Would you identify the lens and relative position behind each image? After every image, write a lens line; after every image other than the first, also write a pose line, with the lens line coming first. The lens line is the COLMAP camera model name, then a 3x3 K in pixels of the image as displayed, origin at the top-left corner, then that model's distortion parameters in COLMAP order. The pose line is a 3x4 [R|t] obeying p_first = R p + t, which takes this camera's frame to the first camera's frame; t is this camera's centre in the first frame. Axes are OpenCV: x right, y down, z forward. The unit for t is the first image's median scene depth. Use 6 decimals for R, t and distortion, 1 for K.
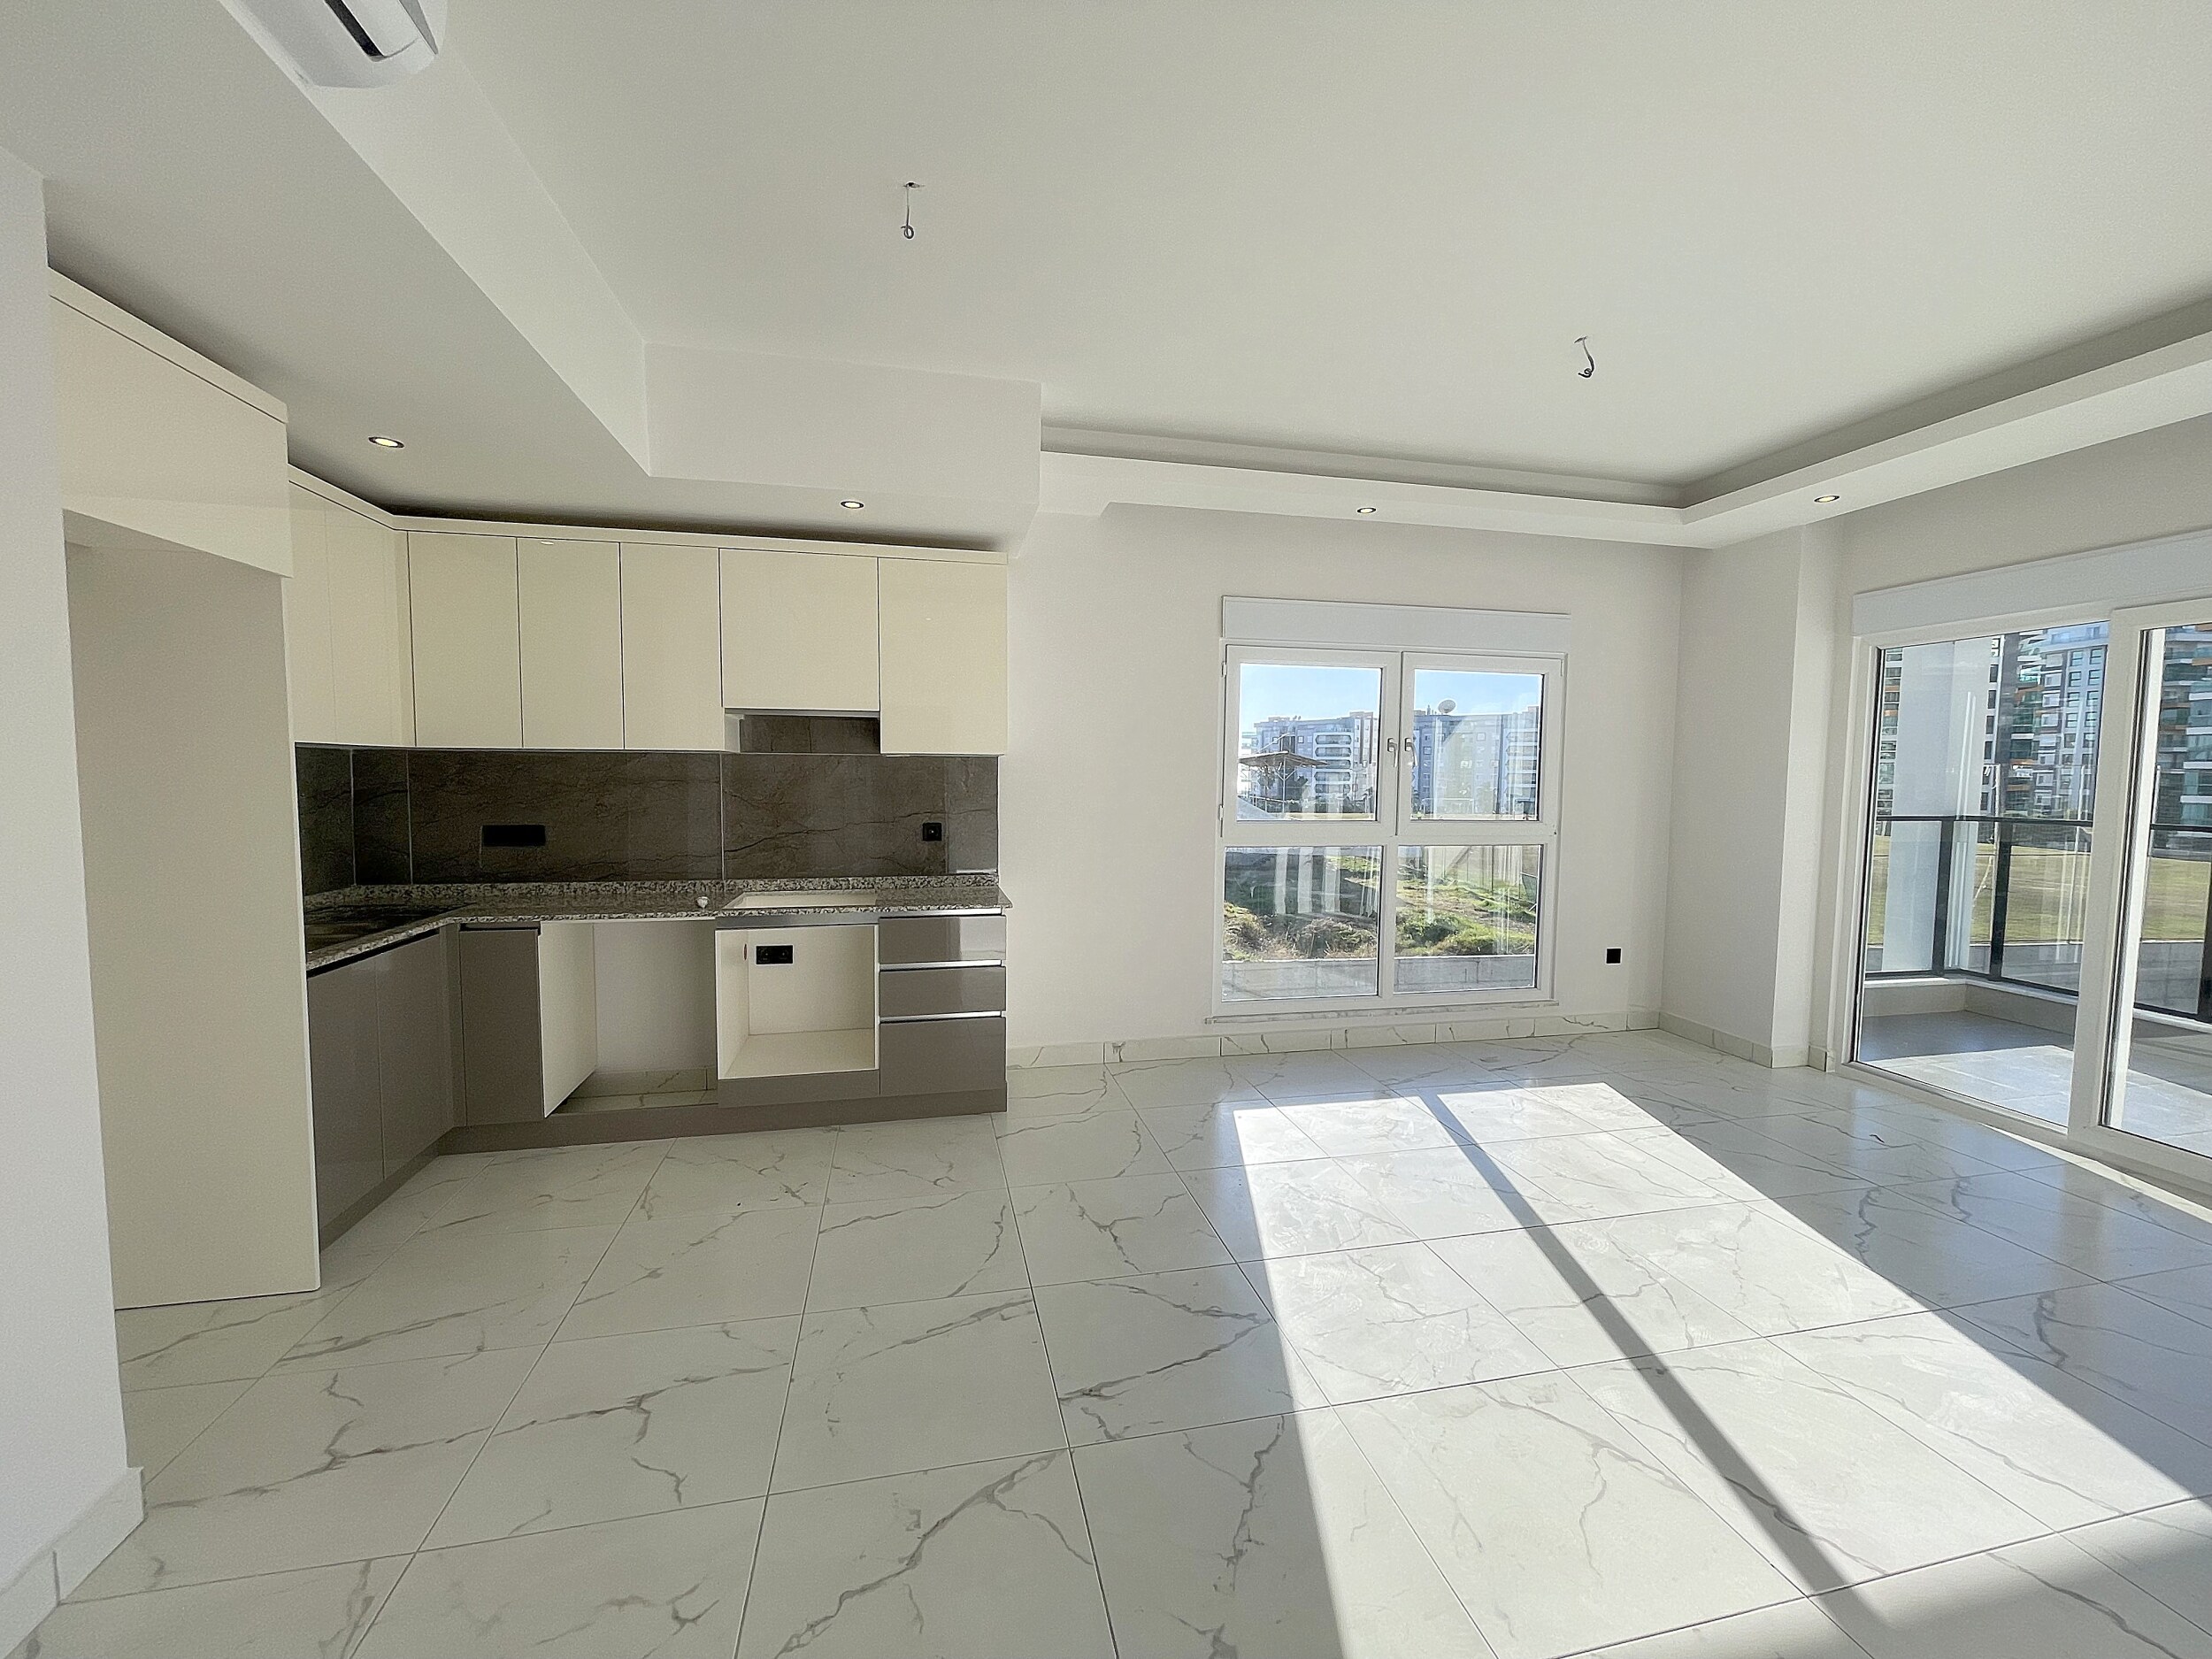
lens RADIAL K [[889.2, 0, 1107.8], [0, 889.2, 831.4], [0, 0, 1]] dist [-0.000728, -0.000475]
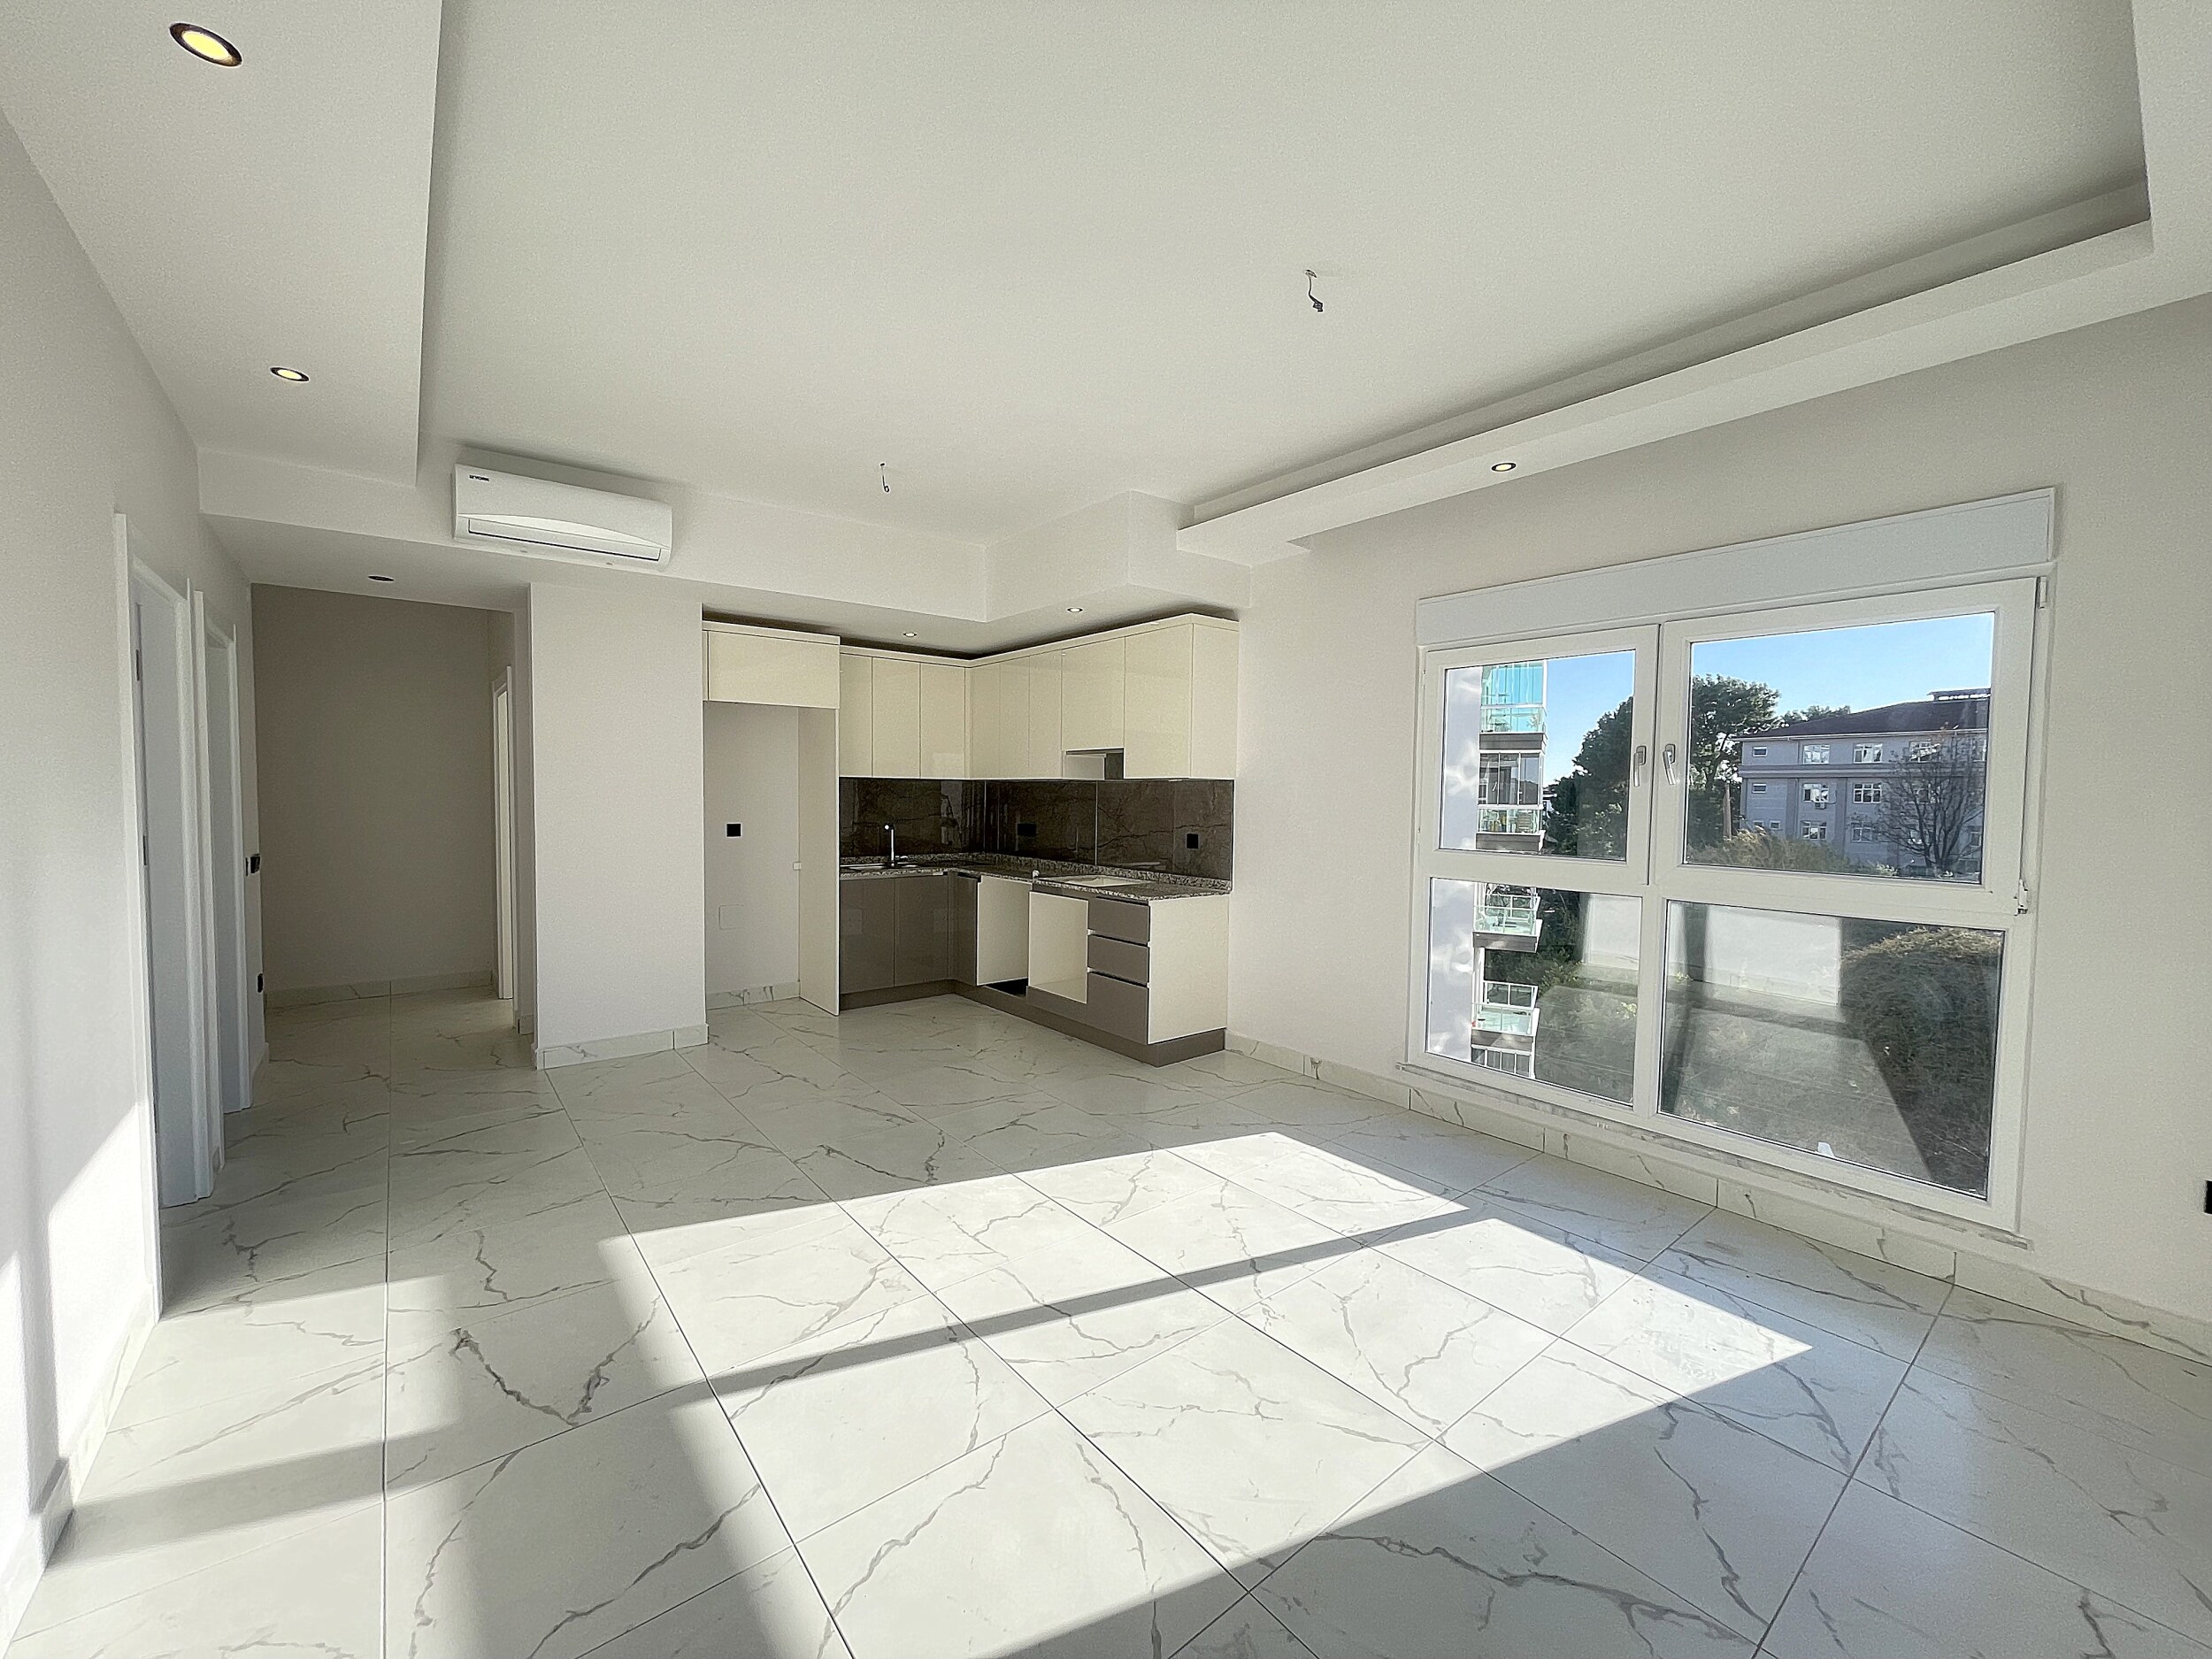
lens RADIAL K [[889.2, 0, 1108.6], [0, 889.2, 839.2], [0, 0, 1]] dist [-0.000728, -0.000475]
pose [[0.443560, 0.045646, -0.895082, 0.903353], [-0.068316, 0.997519, 0.017016, -0.016121], [0.893637, 0.053601, 0.445578, 0.359220]]
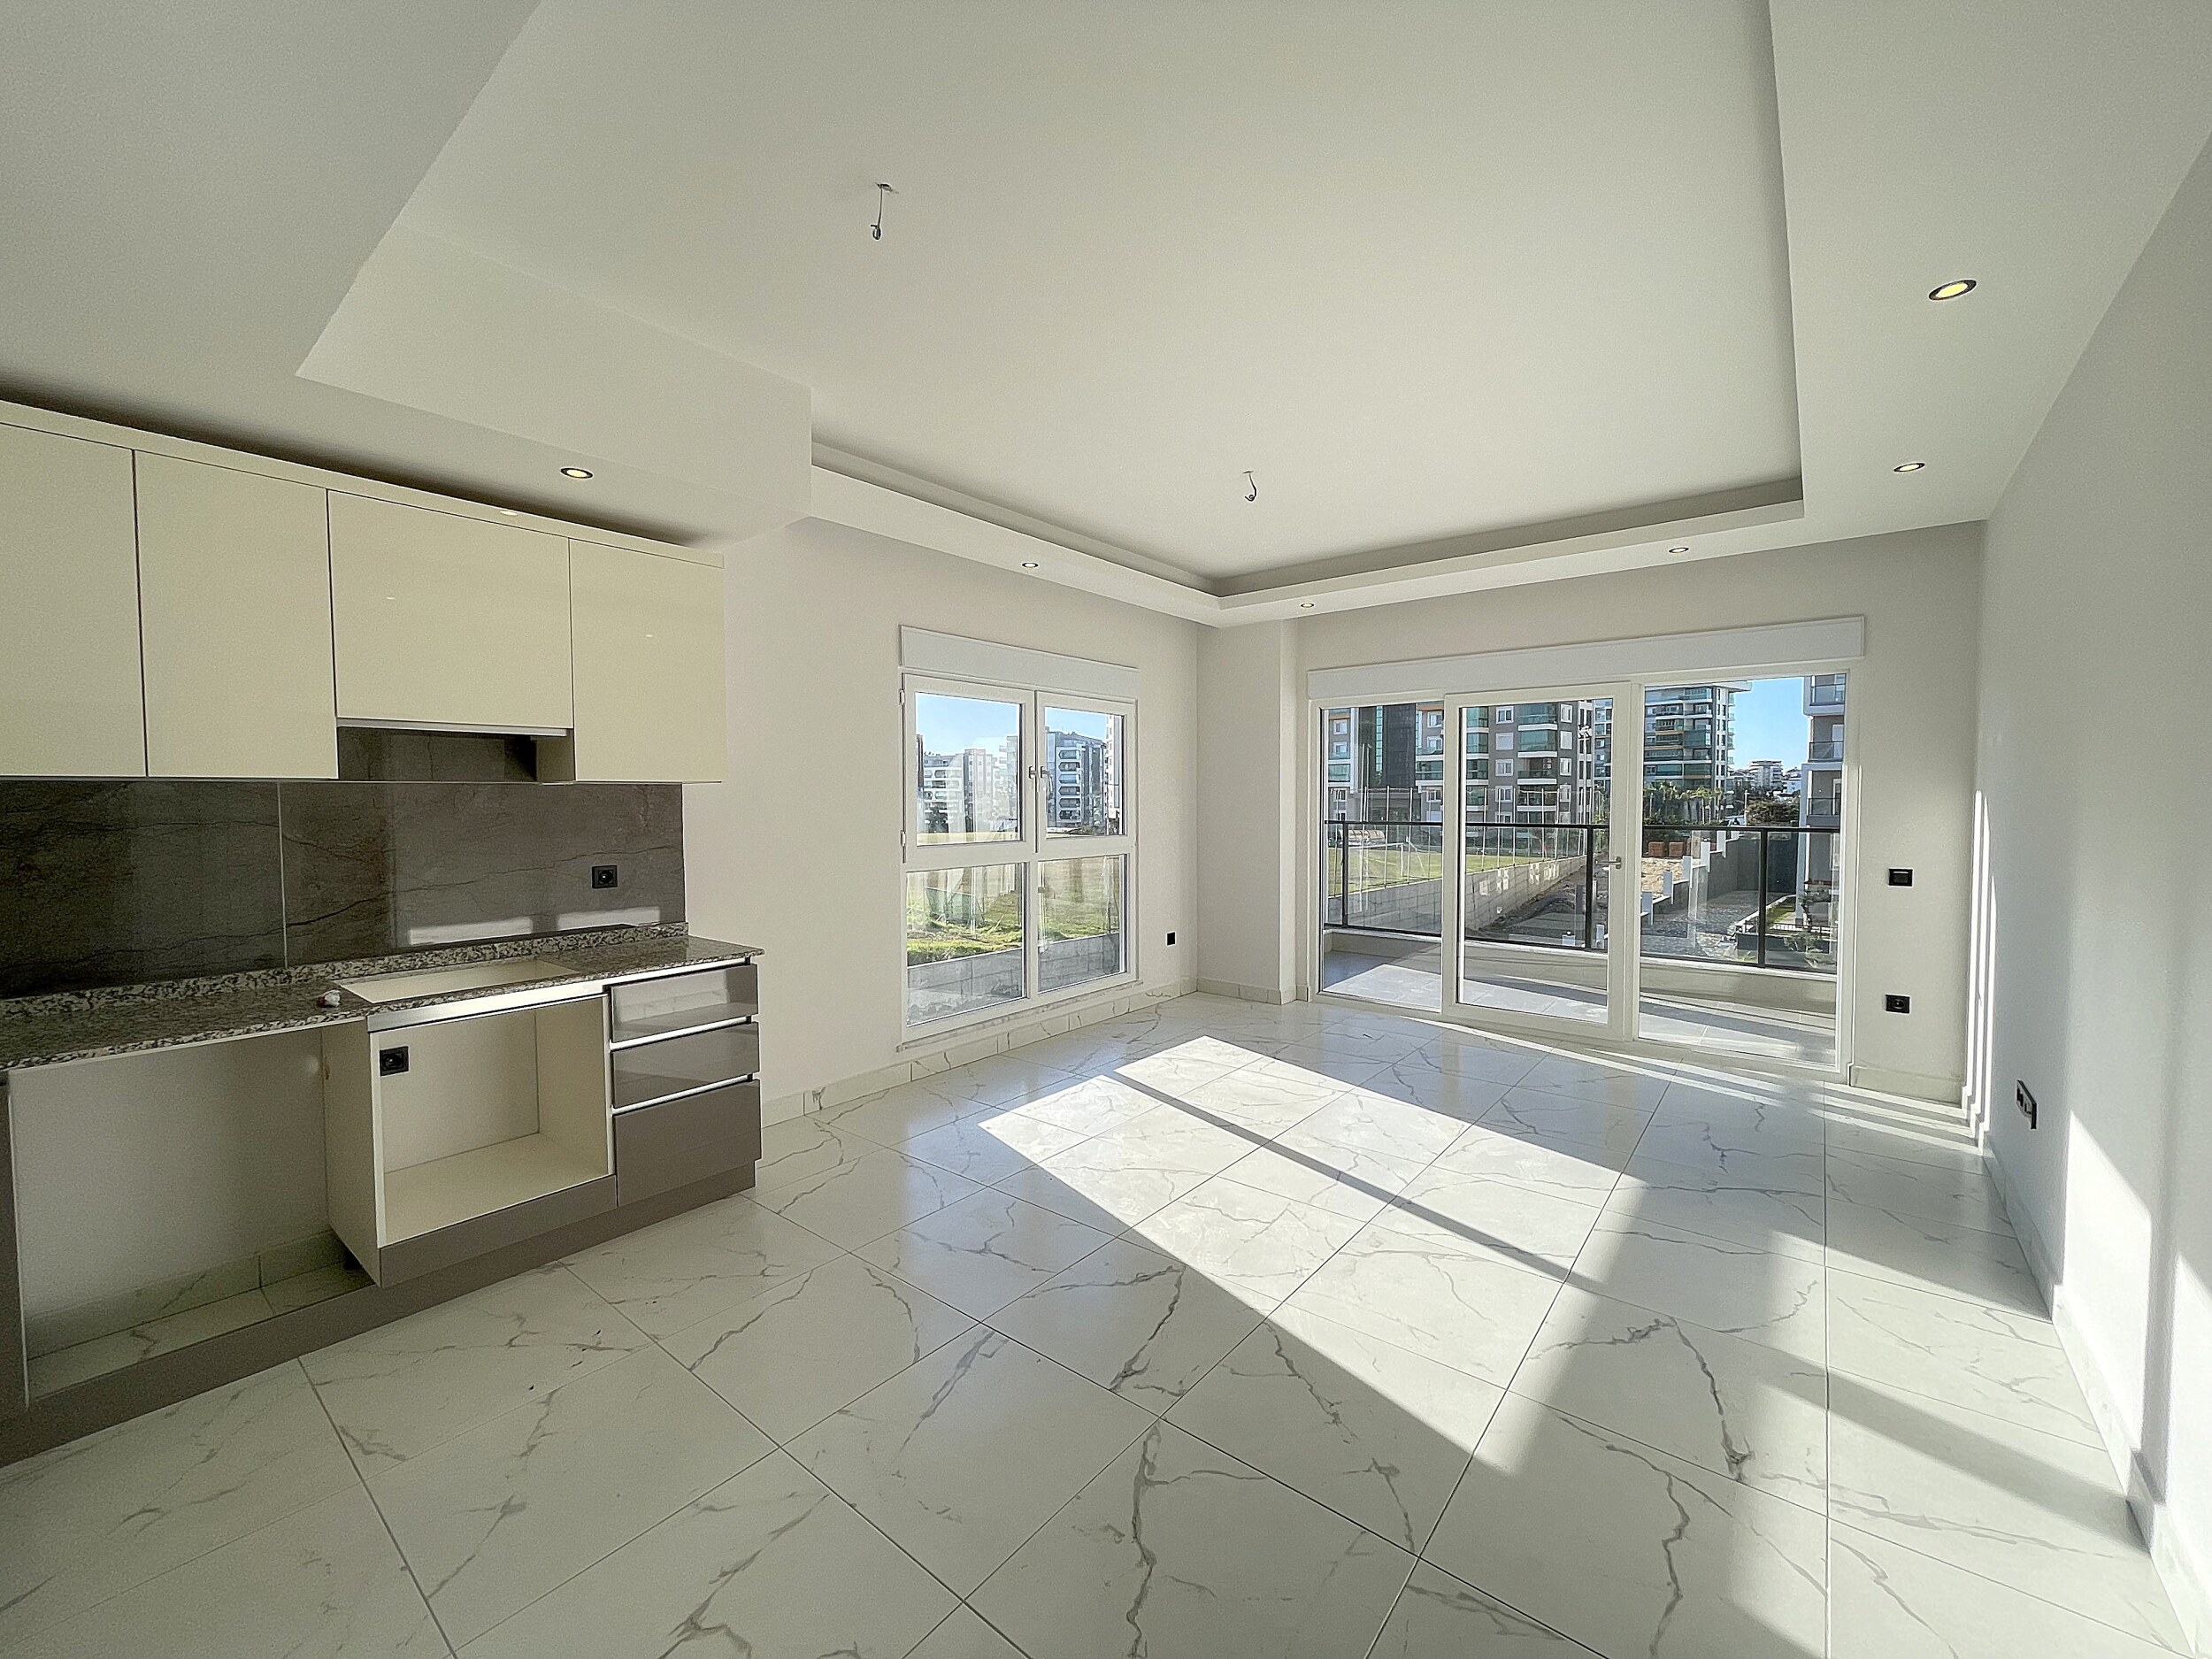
lens RADIAL K [[889.2, 0, 1108.3], [0, 889.2, 831.7], [0, 0, 1]] dist [-0.000728, -0.000475]
pose [[0.782108, -0.037378, 0.622020, -0.360097], [0.053556, 0.998538, -0.007336, -0.010637], [-0.620837, 0.039051, 0.782967, 0.074371]]
